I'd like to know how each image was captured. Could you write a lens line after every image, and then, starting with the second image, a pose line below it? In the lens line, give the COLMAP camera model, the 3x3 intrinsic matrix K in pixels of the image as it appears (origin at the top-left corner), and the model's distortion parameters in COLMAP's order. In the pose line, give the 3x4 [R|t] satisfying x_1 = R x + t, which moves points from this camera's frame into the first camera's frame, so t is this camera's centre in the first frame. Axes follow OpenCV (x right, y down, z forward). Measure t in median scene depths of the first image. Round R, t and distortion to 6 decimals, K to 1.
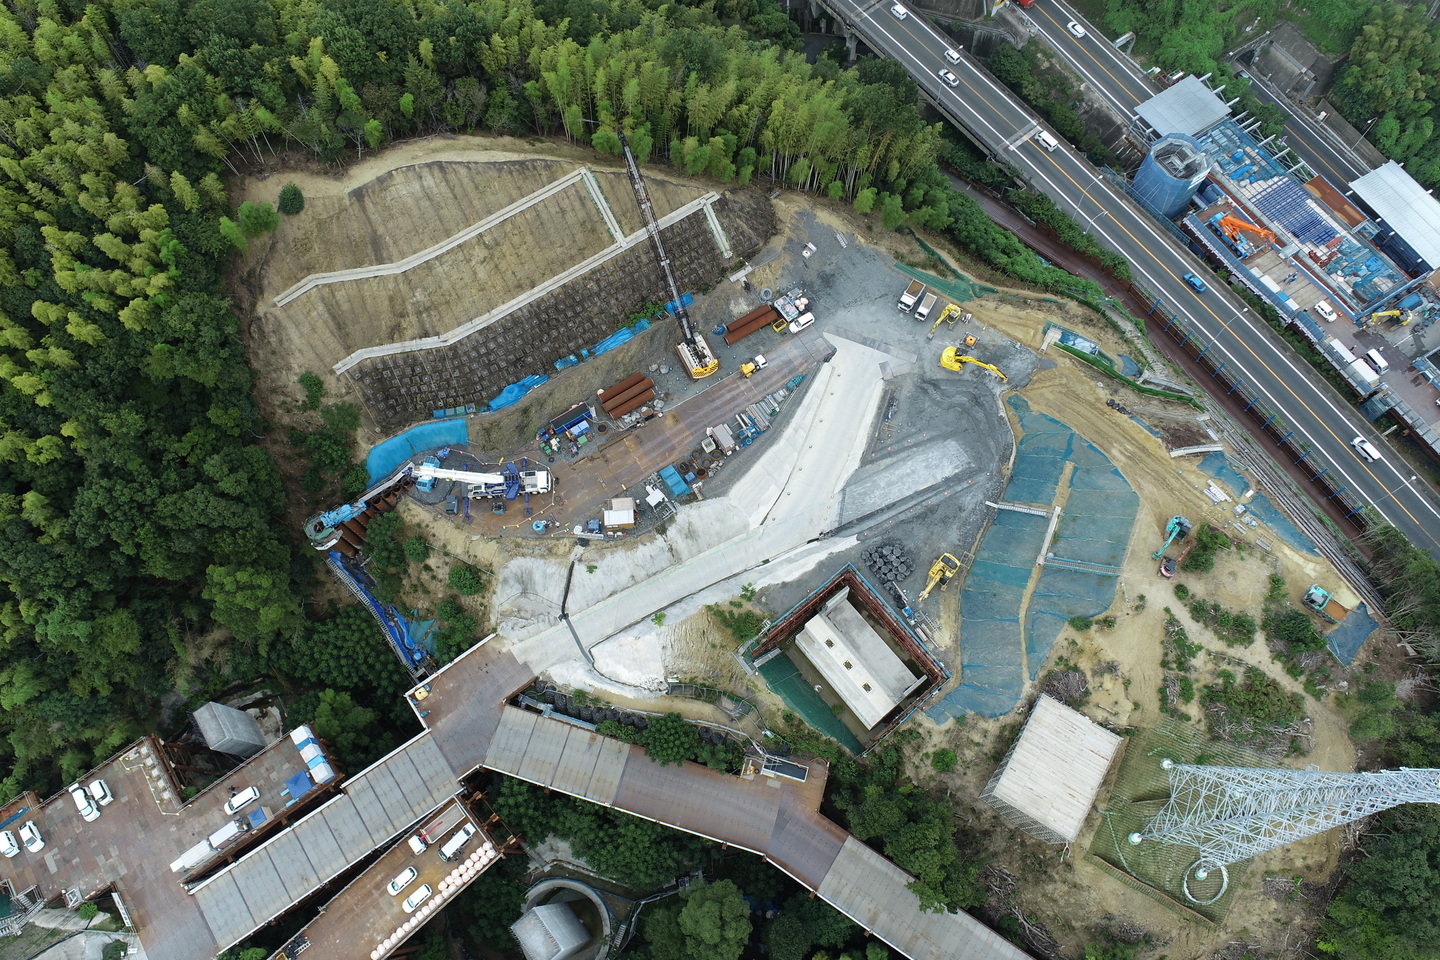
lens RADIAL K [[978.1, 0, 716.7], [0, 978.1, 481.5], [0, 0, 1]] dist [-0.010198, 0.002540]
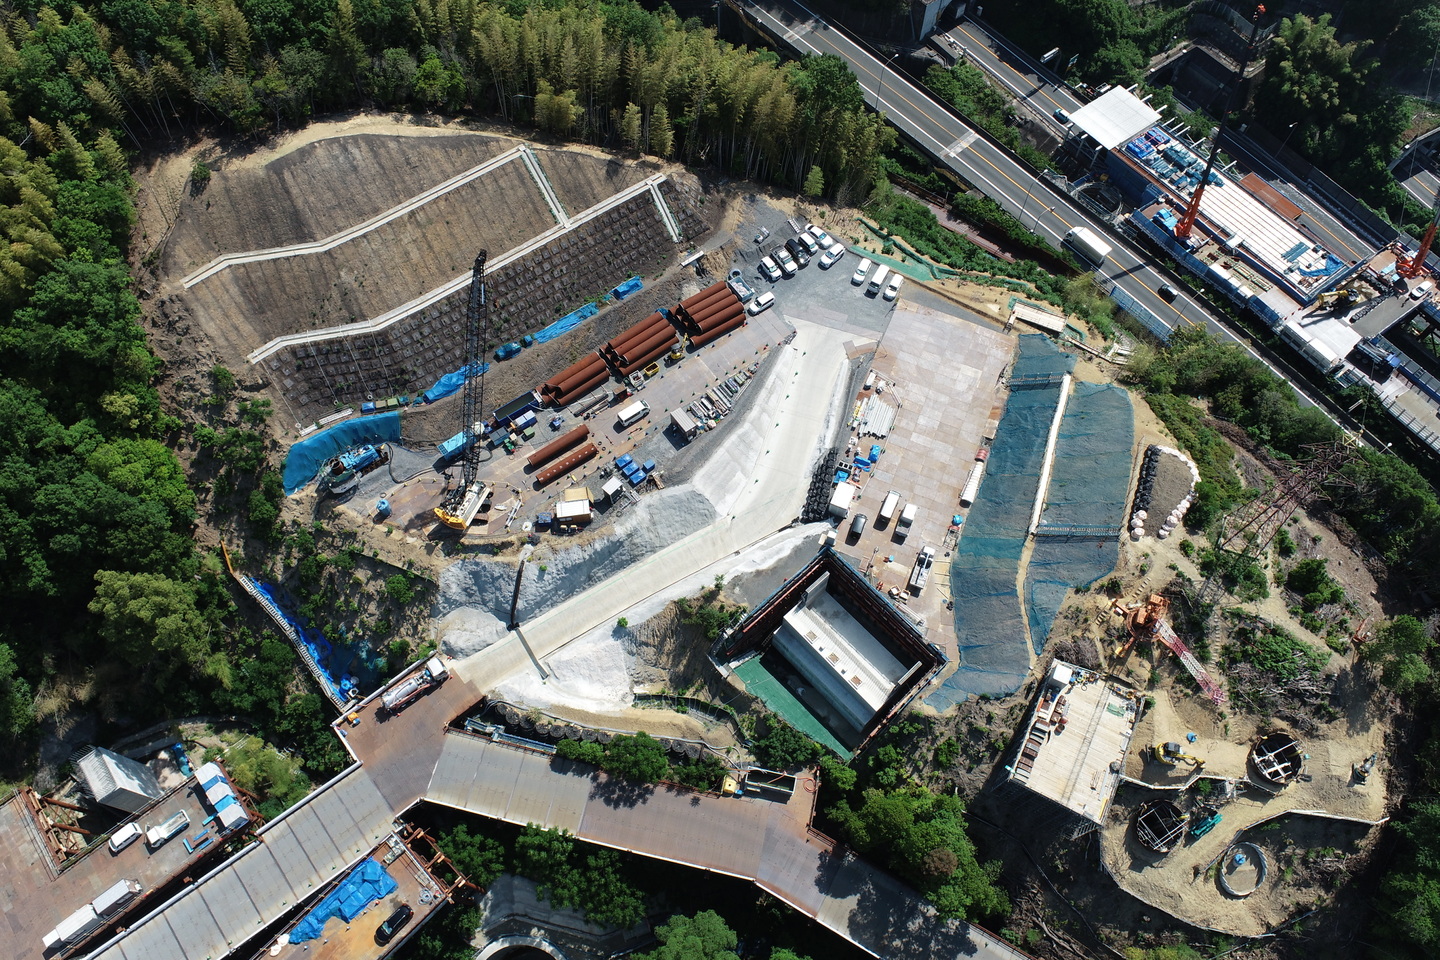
lens RADIAL K [[974.7, 0, 720.0], [0, 974.7, 480.0], [0, 0, 1]] dist [-0.014068, 0.007344]
pose [[0.996391, -0.041607, 0.073979, -0.029457], [0.049376, 0.993086, -0.106499, 0.111391], [-0.069037, 0.109767, 0.991557, 0.093122]]
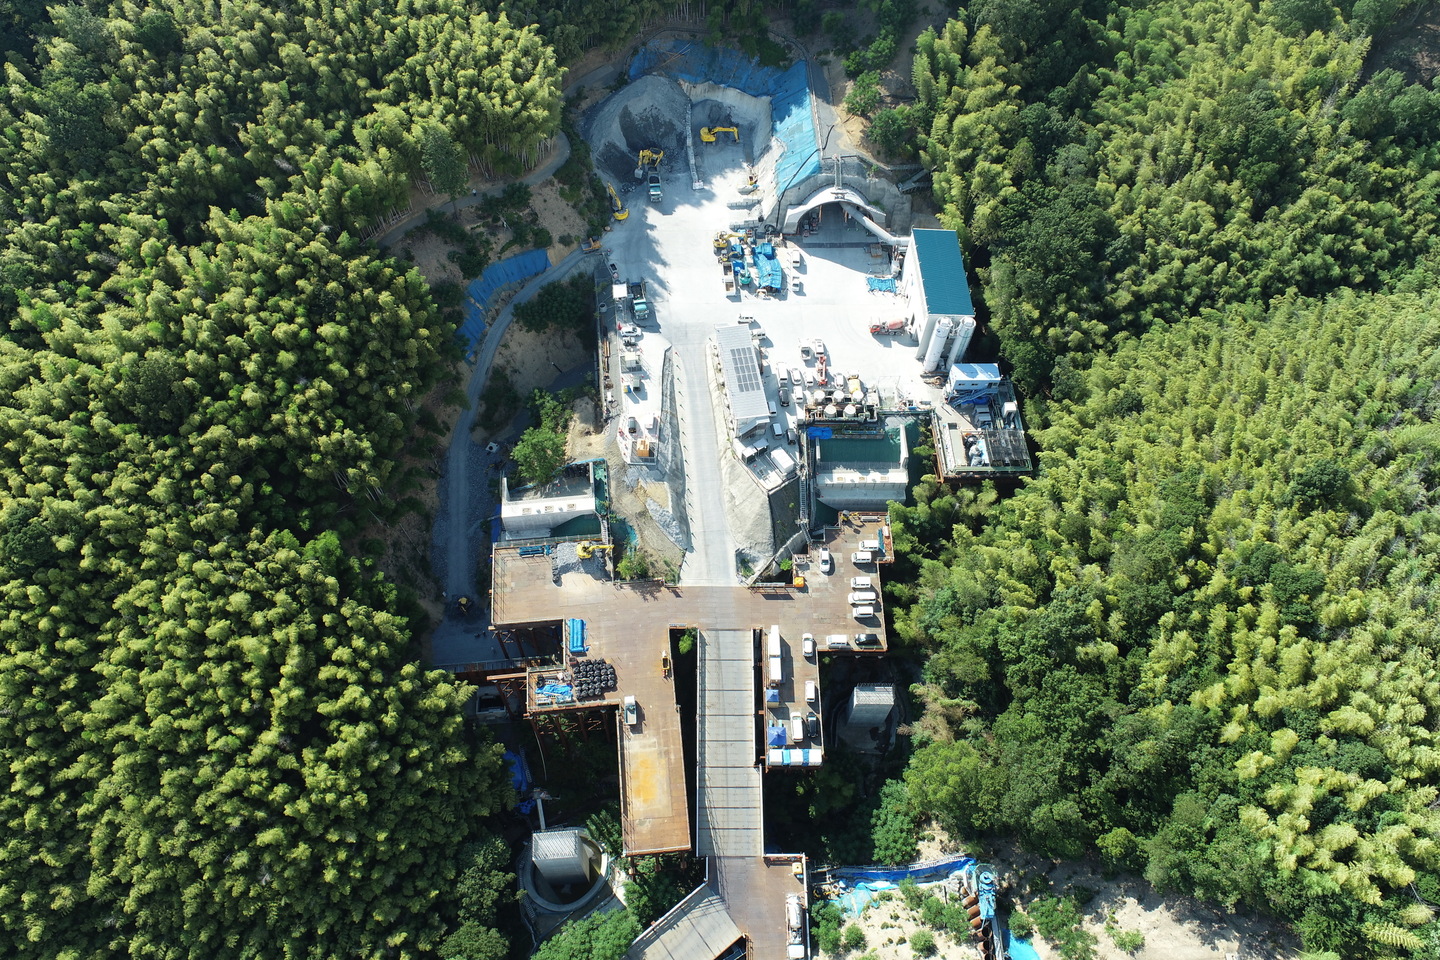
lens RADIAL K [[978.1, 0, 716.7], [0, 978.1, 481.5], [0, 0, 1]] dist [-0.010198, 0.002540]
pose [[-0.579538, 0.704048, -0.410429, -0.115403], [-0.760987, -0.287314, 0.581679, -0.209390], [0.291608, 0.649436, 0.702281, -0.031107]]
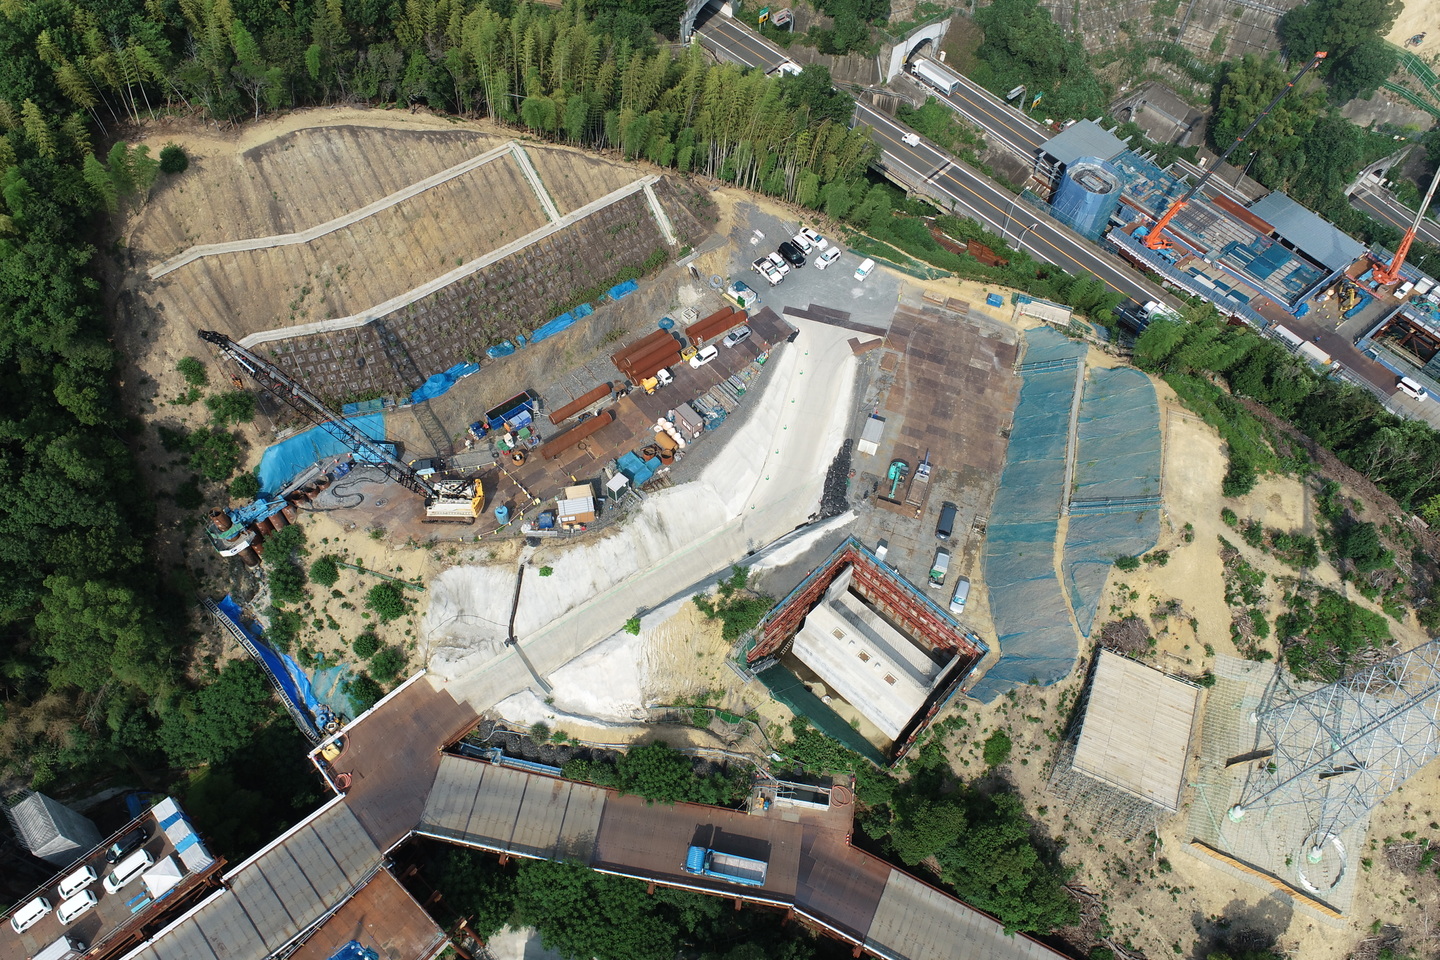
lens RADIAL K [[974.7, 0, 720.0], [0, 974.7, 480.0], [0, 0, 1]] dist [-0.014068, 0.007344]
pose [[0.989180, -0.062367, 0.132789, -0.085762], [0.089204, 0.974286, -0.206904, 0.195515], [-0.116471, 0.216511, 0.969308, 0.168080]]
